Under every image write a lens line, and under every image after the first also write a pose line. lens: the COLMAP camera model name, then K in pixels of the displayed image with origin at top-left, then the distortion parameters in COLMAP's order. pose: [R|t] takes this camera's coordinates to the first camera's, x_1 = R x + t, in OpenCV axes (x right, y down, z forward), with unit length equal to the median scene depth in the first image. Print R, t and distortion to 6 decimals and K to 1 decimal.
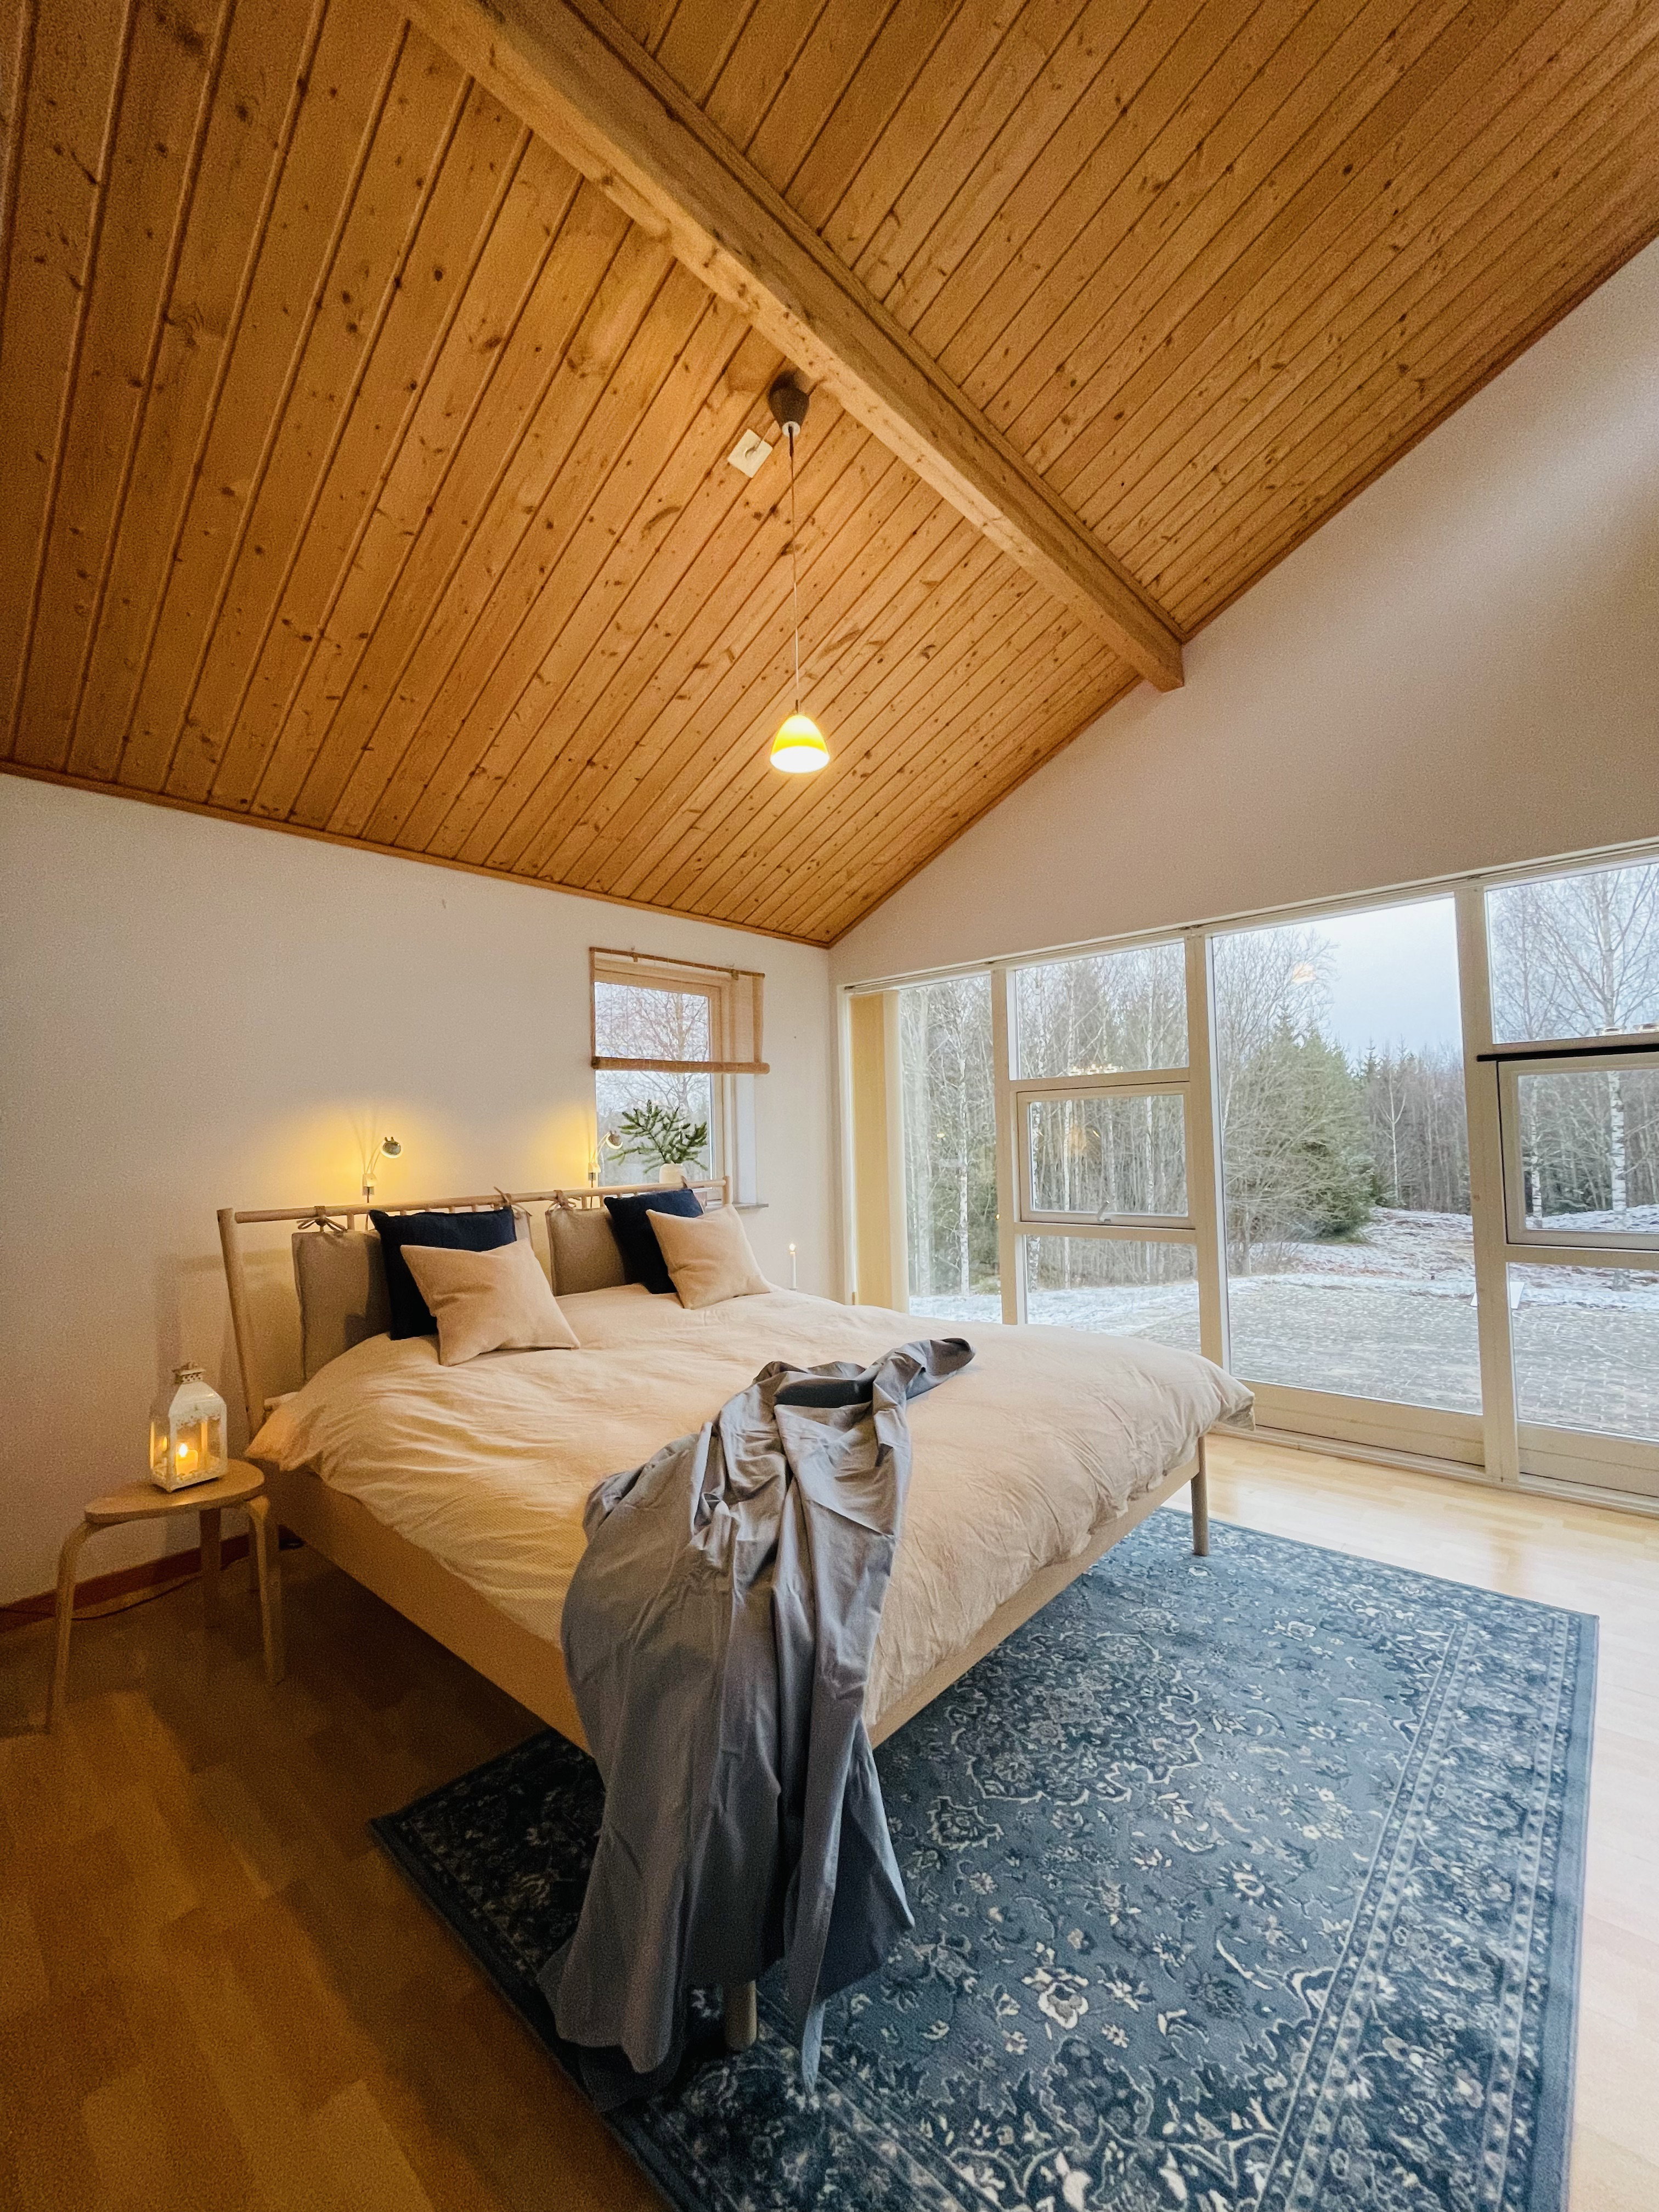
lens RADIAL K [[892.7, 0, 829.5], [0, 892.7, 1106.0], [0, 0, 1]] dist [0.000093, 0.000040]
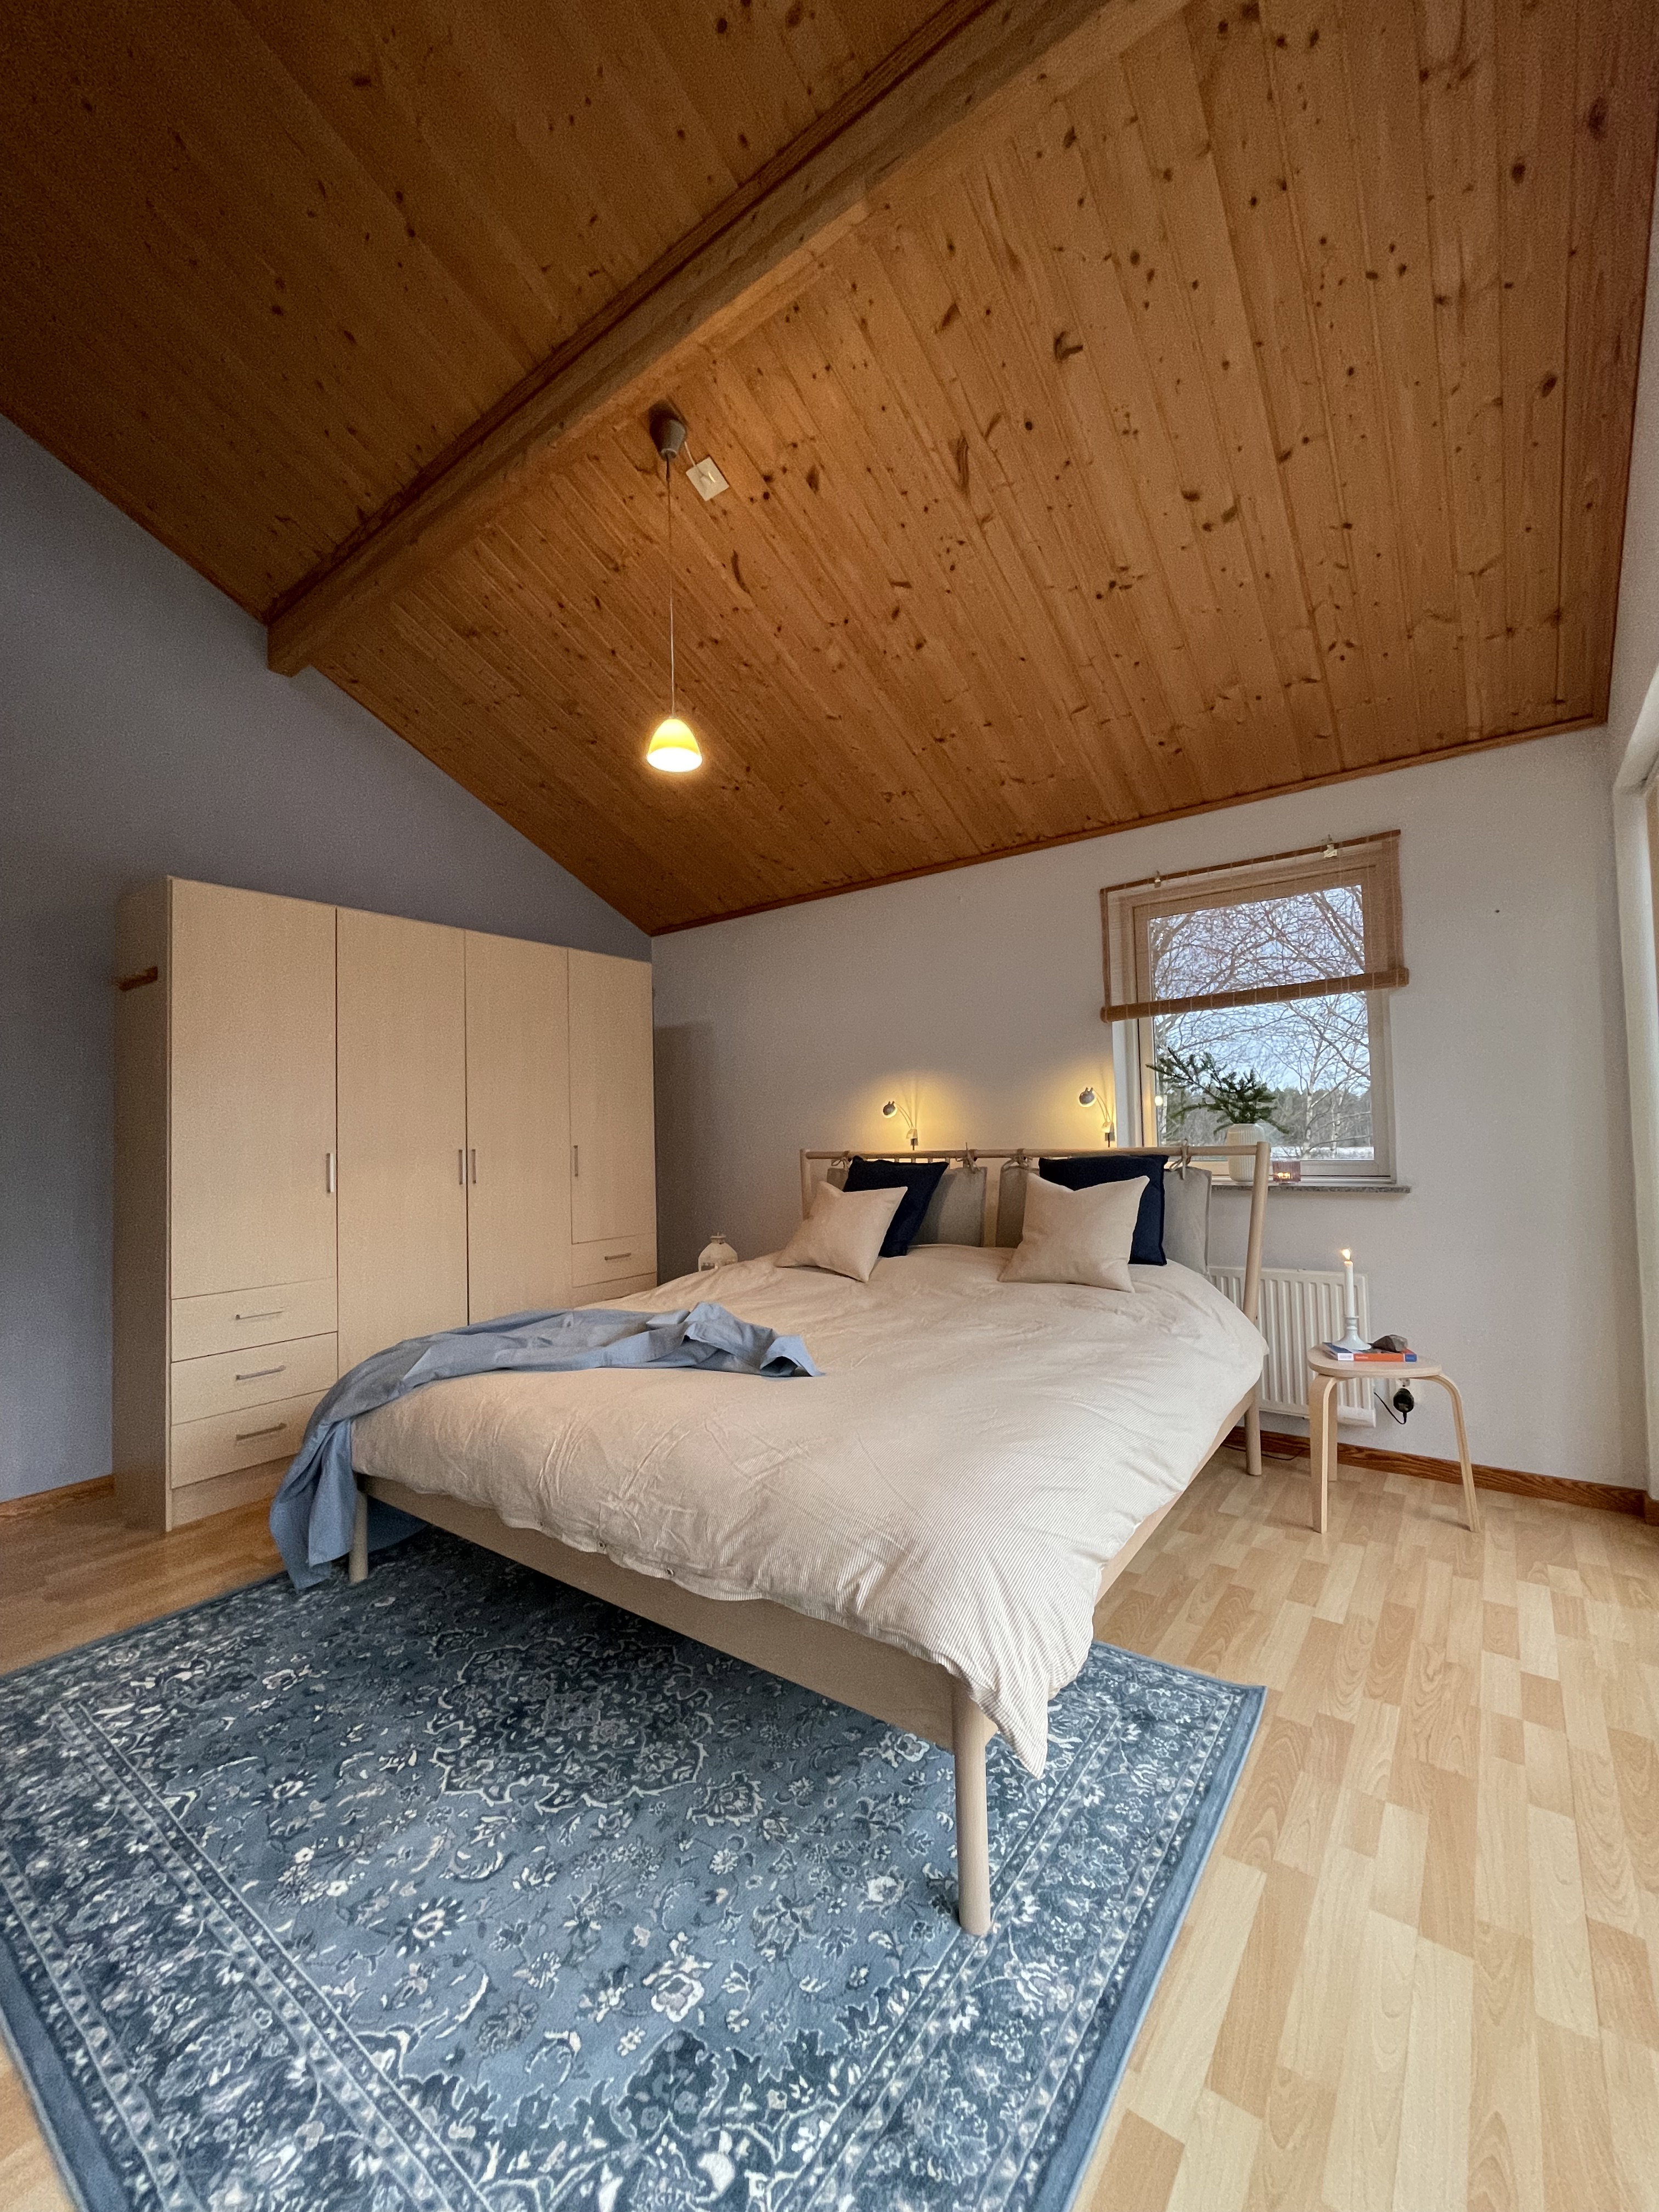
lens RADIAL K [[891.8, 0, 829.5], [0, 891.8, 1106.0], [0, 0, 1]] dist [-0.000744, 0.000706]
pose [[0.085767, -0.006791, -0.996292, 1.407163], [0.064495, 0.997917, -0.001250, 0.065247], [0.994226, -0.064149, 0.086027, 1.403870]]
